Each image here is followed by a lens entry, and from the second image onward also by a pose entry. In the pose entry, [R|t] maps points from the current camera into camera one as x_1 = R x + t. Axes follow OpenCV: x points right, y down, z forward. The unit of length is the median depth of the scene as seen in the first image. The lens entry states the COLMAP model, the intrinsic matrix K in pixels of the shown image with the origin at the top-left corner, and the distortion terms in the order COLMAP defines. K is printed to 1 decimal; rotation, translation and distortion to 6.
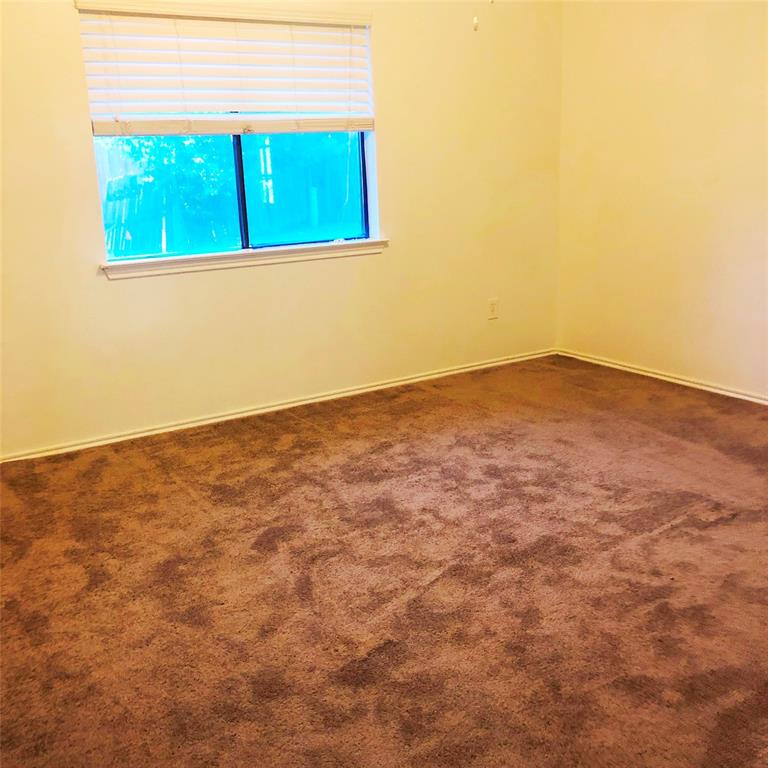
lens RADIAL K [[840.4, 0, 382.5], [0, 840.4, 367.9], [0, 0, 1]] dist [0.121679, -0.262518]
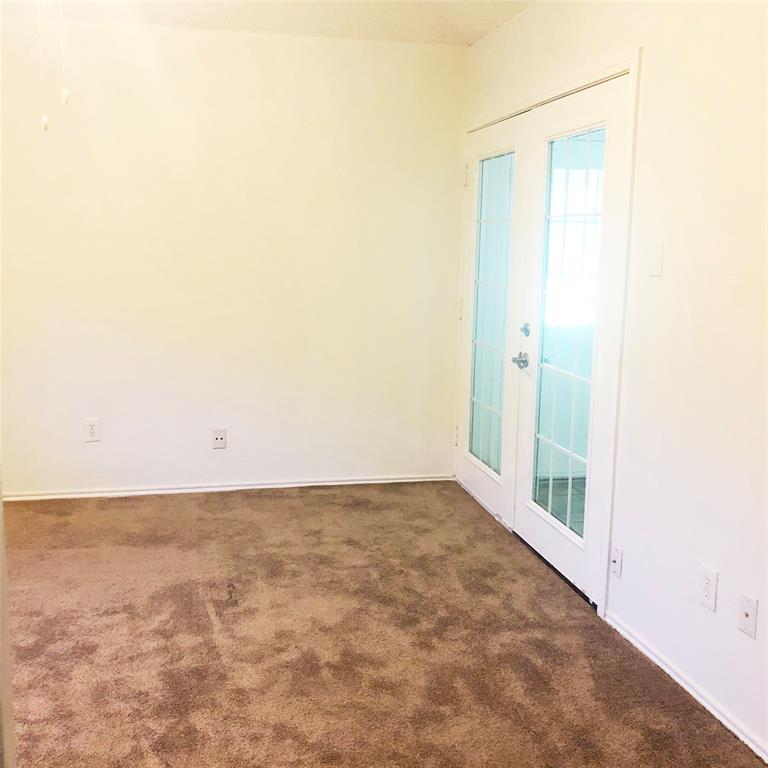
lens RADIAL K [[840.4, 0, 382.5], [0, 840.4, 367.9], [0, 0, 1]] dist [0.121679, -0.262518]
pose [[0.316647, -0.087047, 0.944541, -0.558059], [0.193786, 0.980715, 0.025416, -0.096465], [-0.928537, 0.174991, 0.327409, 0.433311]]
